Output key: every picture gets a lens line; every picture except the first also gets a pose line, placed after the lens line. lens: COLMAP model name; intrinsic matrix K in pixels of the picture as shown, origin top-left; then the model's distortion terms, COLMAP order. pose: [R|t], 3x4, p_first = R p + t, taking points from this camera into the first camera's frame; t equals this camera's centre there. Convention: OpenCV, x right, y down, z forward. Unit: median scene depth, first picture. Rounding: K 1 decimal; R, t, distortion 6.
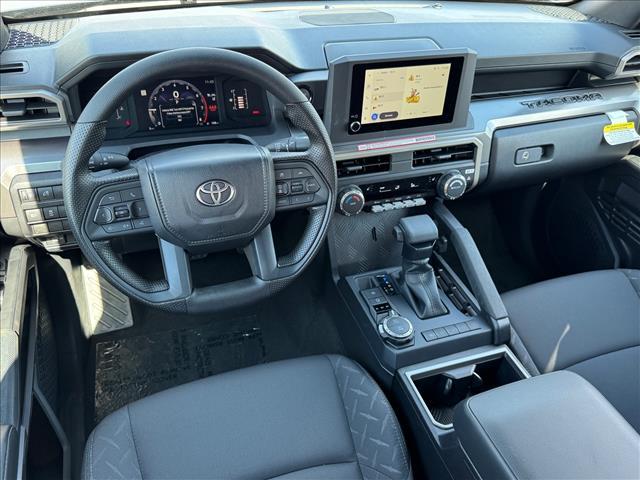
lens RADIAL K [[513.8, 0, 316.0], [0, 513.8, 245.3], [0, 0, 1]] dist [-0.002594, -0.000829]
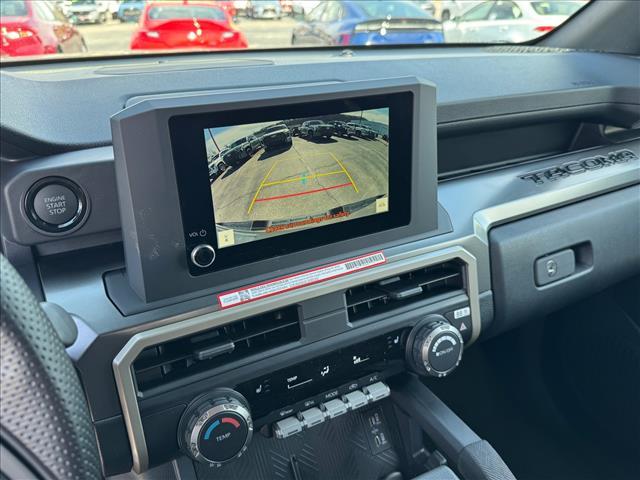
lens RADIAL K [[536.5, 0, 320.1], [0, 536.5, 237.0], [0, 0, 1]] dist [-0.075273, -0.005715]
pose [[0.982976, -0.124665, 0.134967, 0.102547], [0.156035, 0.954272, -0.254986, -0.104568], [-0.097007, 0.271704, 0.957479, 0.499499]]
